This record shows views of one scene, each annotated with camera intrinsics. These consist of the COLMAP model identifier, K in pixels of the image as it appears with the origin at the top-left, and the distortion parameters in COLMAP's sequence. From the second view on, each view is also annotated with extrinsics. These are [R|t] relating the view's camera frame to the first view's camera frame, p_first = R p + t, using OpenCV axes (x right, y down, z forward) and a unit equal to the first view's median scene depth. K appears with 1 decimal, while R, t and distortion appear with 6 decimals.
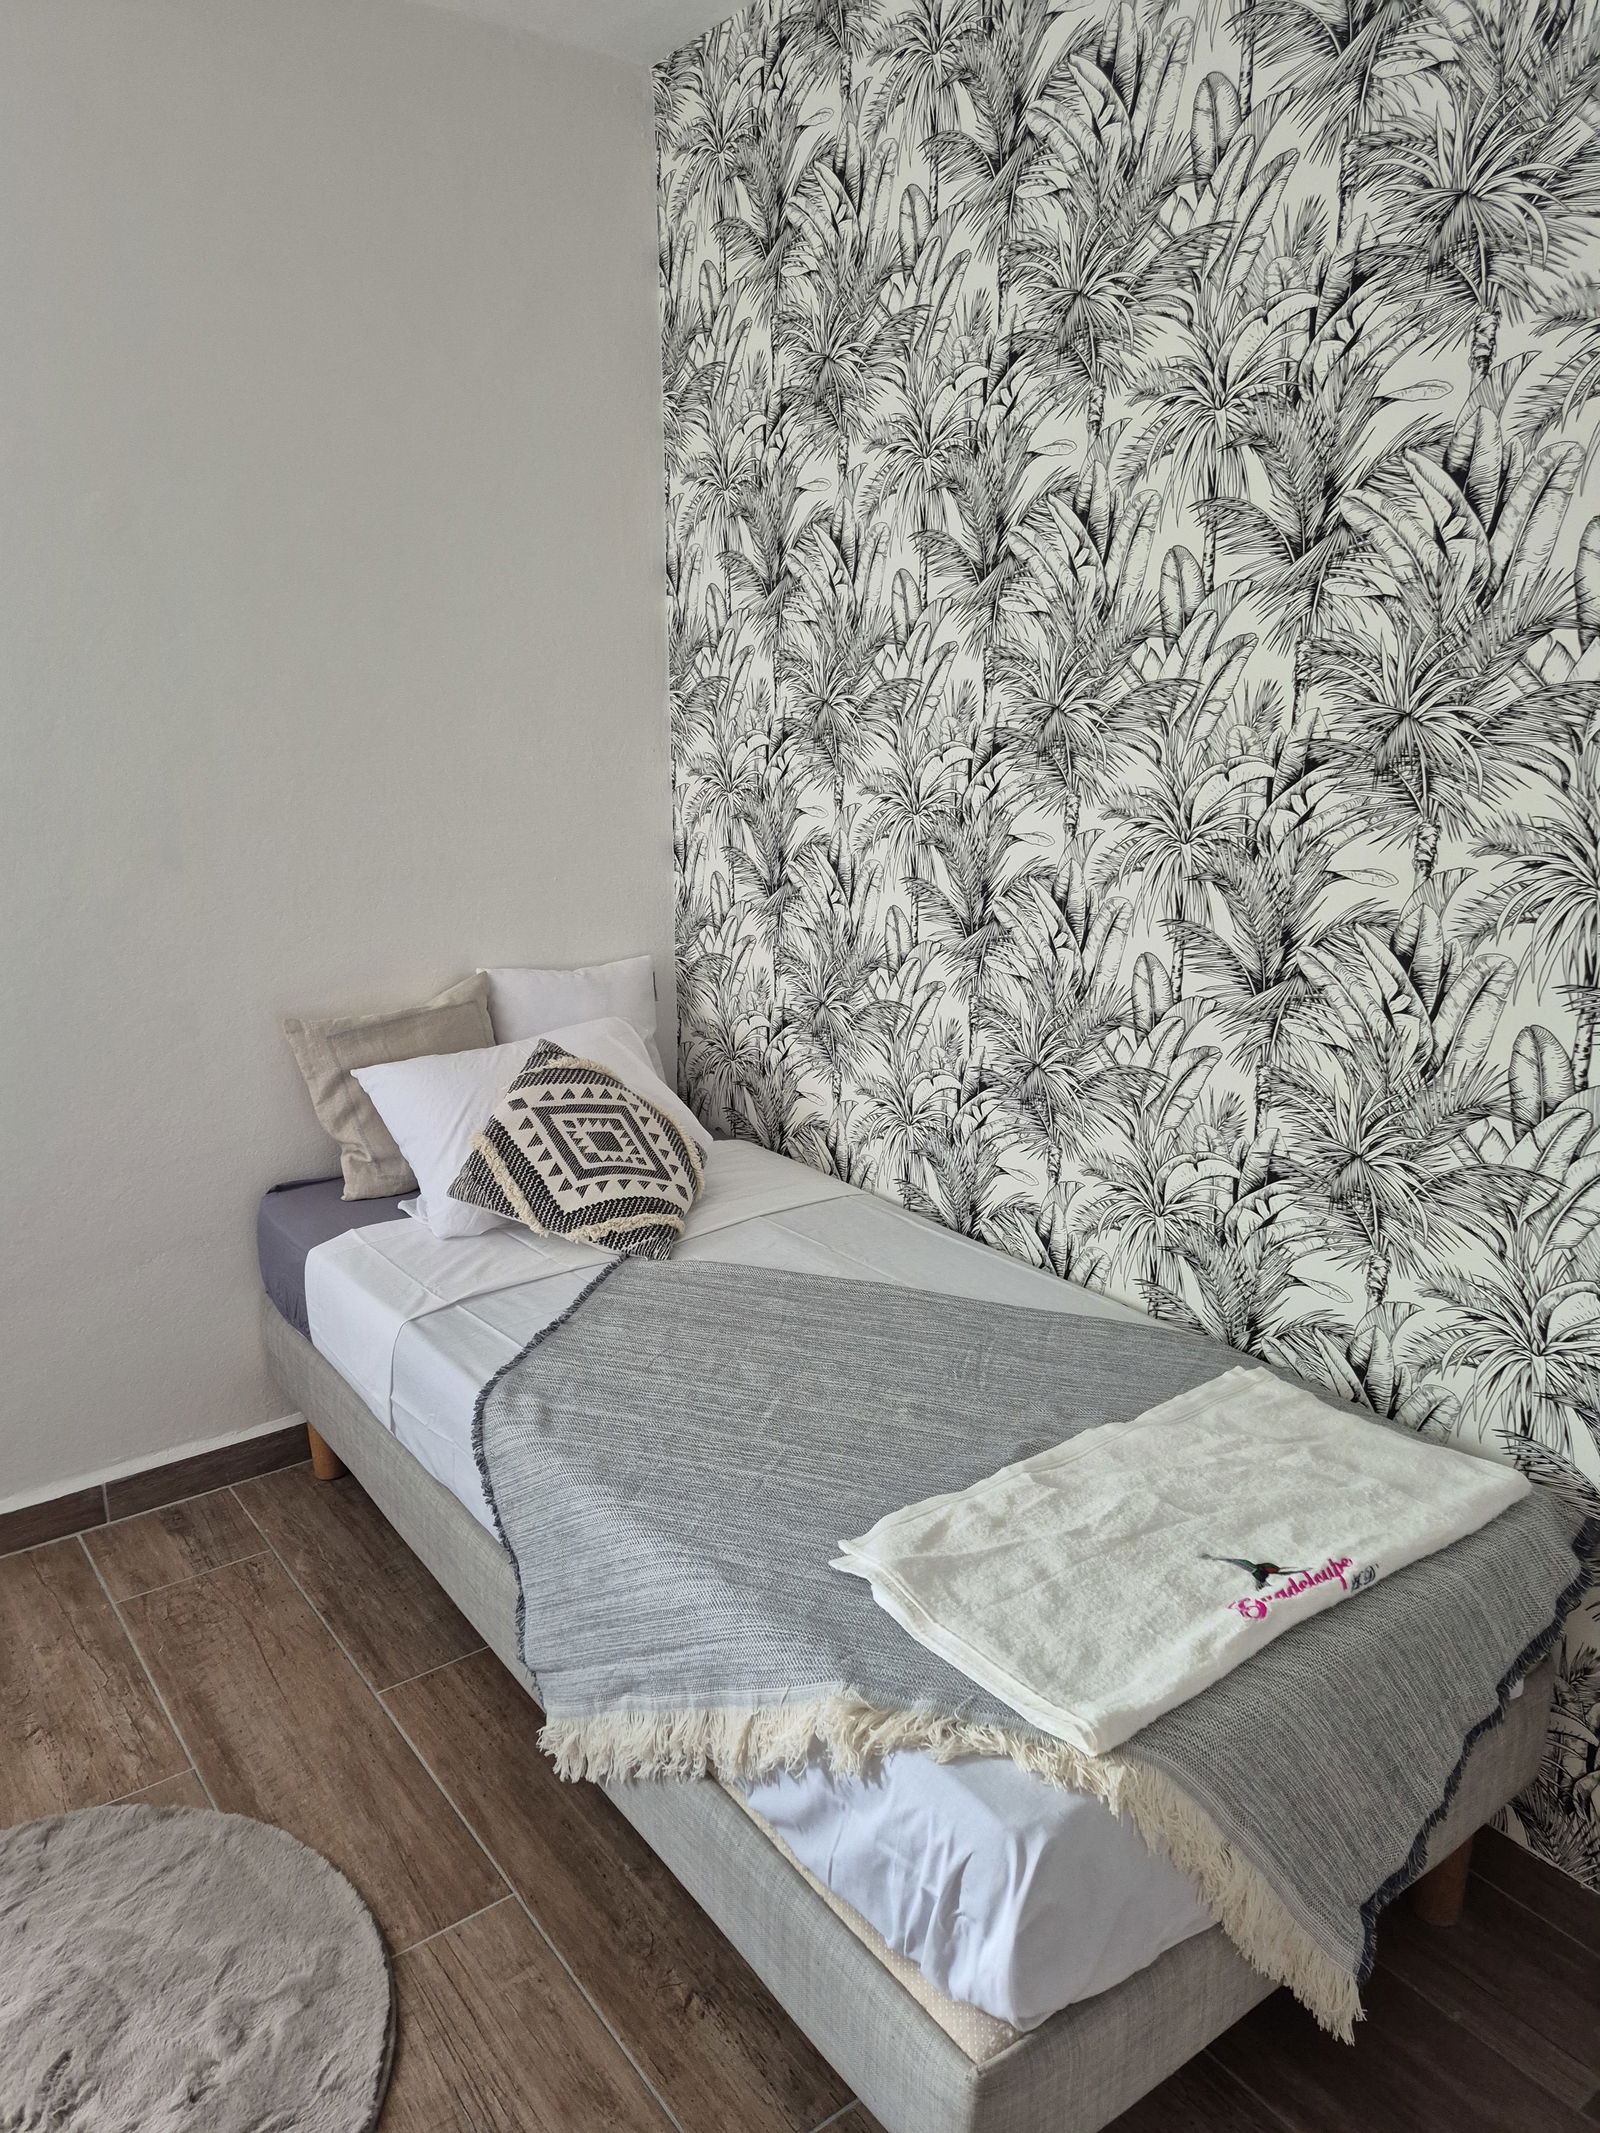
lens RADIAL K [[1476.1, 0, 782.8], [0, 1476.1, 1063.7], [0, 0, 1]] dist [0.144864, -0.233572]
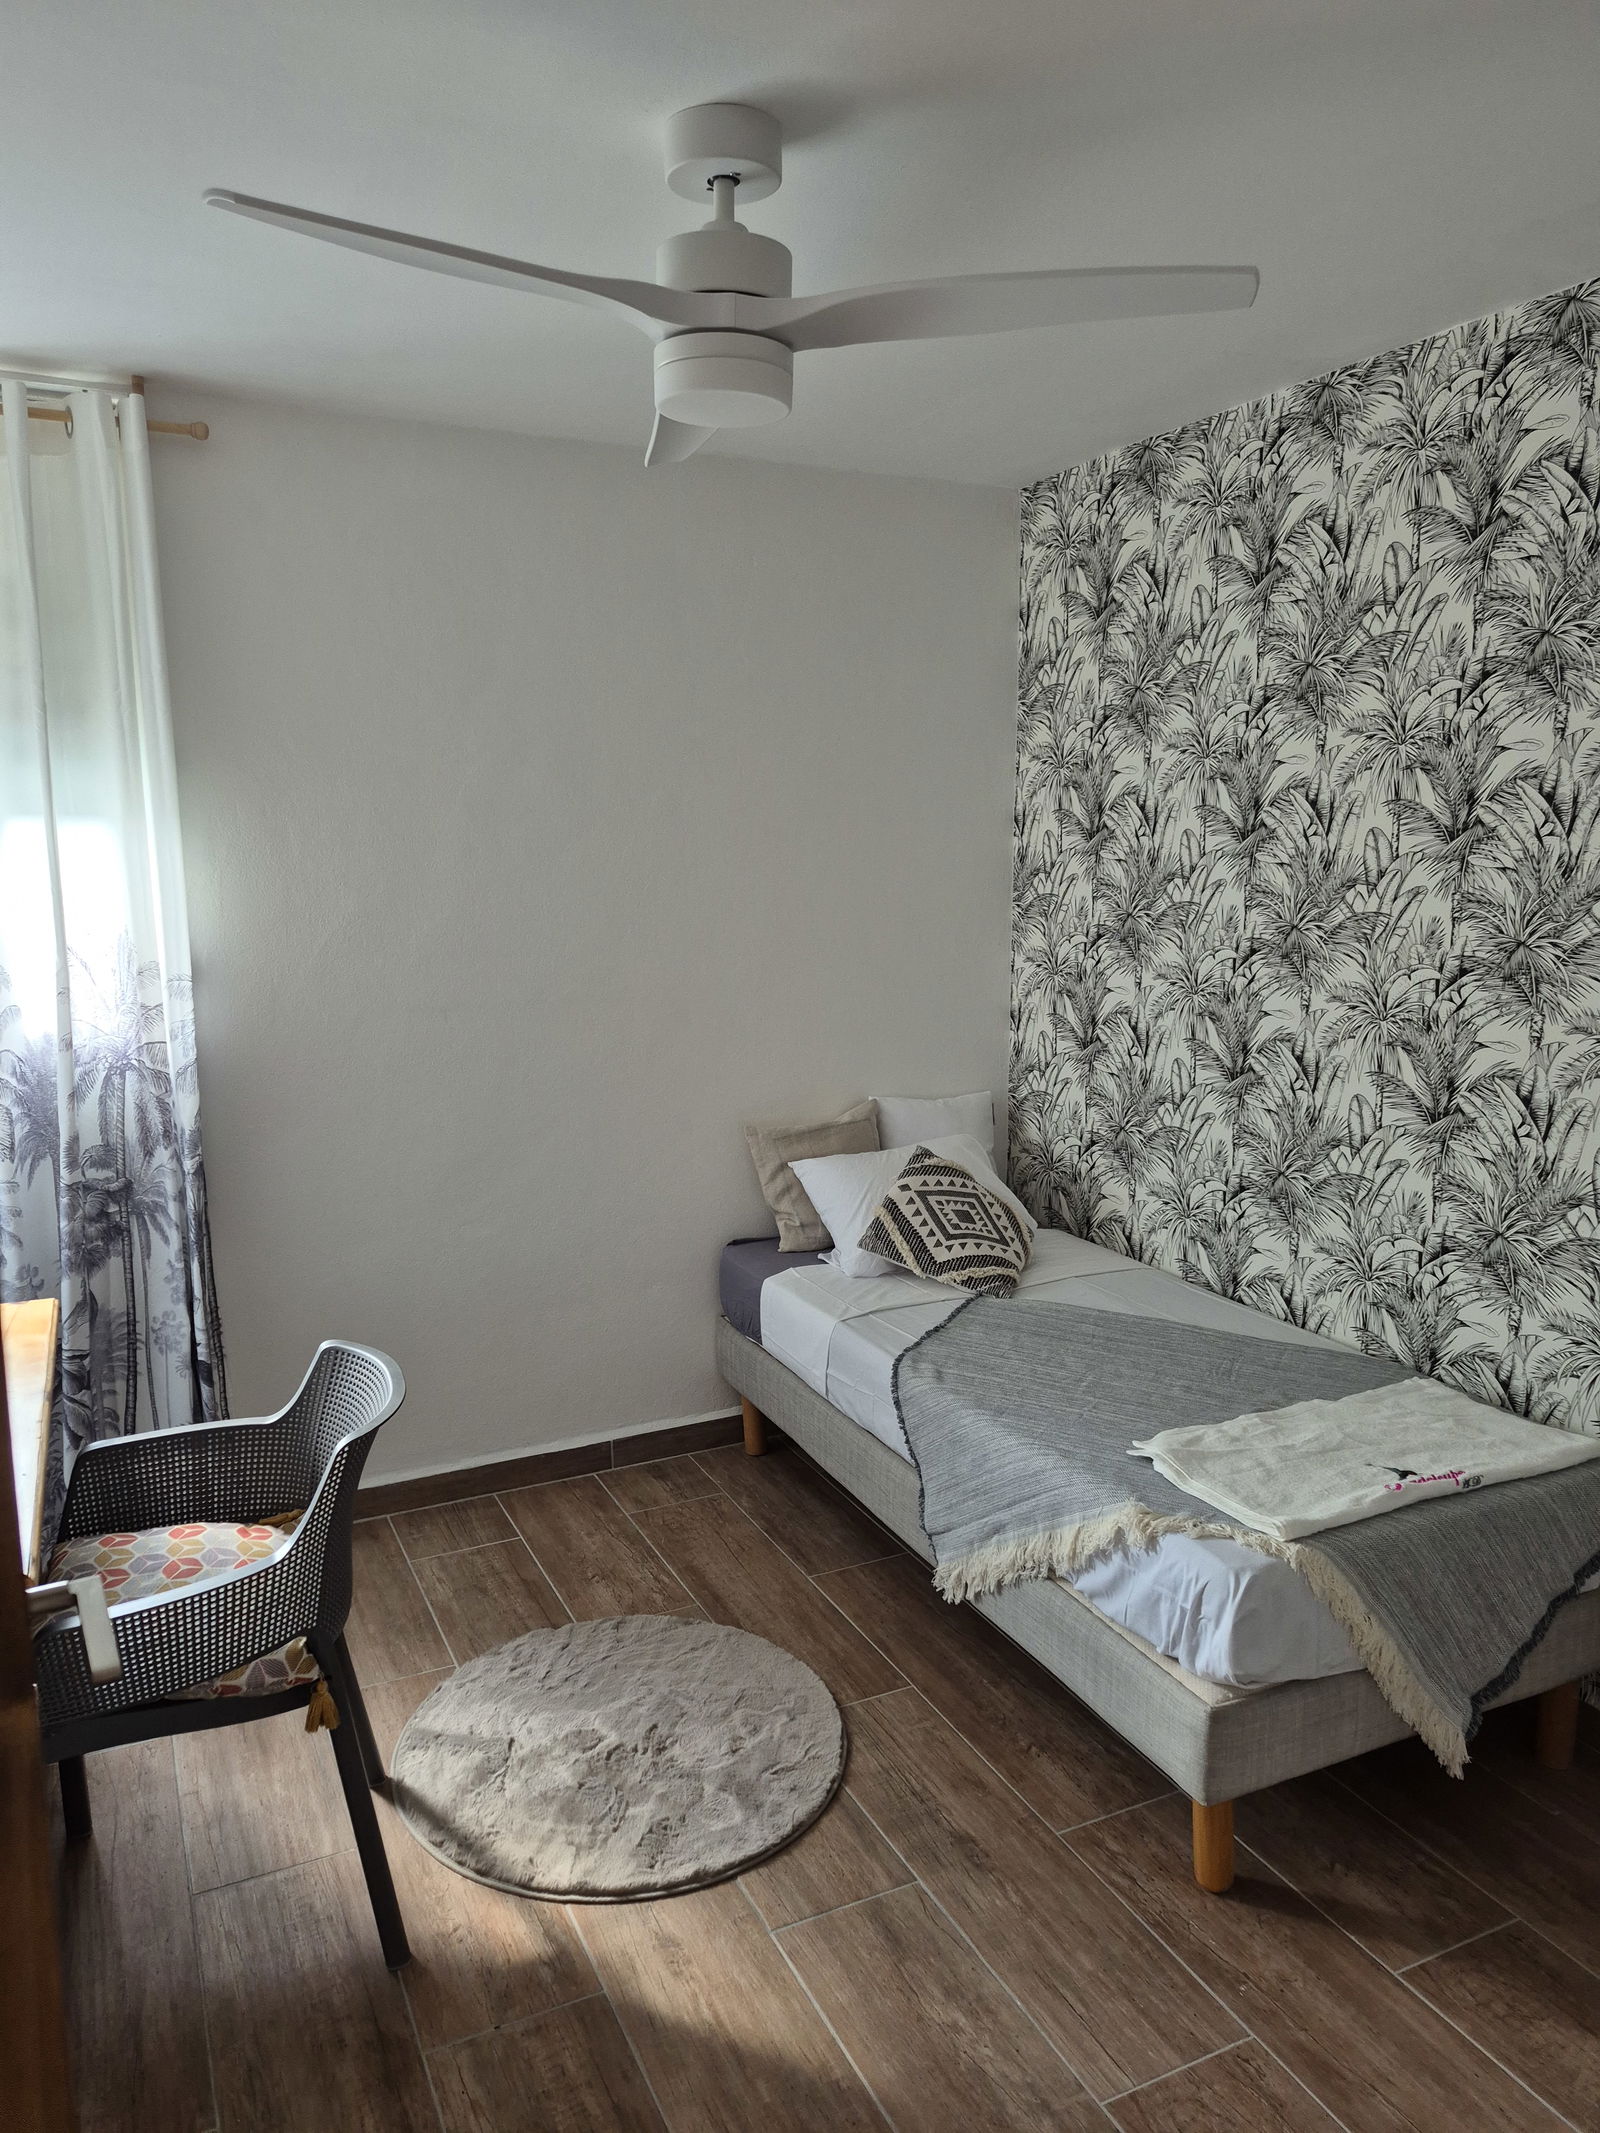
lens RADIAL K [[1476.1, 0, 782.8], [0, 1476.1, 1063.7], [0, 0, 1]] dist [0.144864, -0.233572]
pose [[0.981321, 0.025349, -0.190700, -0.027411], [-0.044971, 0.994042, -0.099285, 0.066817], [0.187047, 0.106006, 0.976615, -0.539948]]
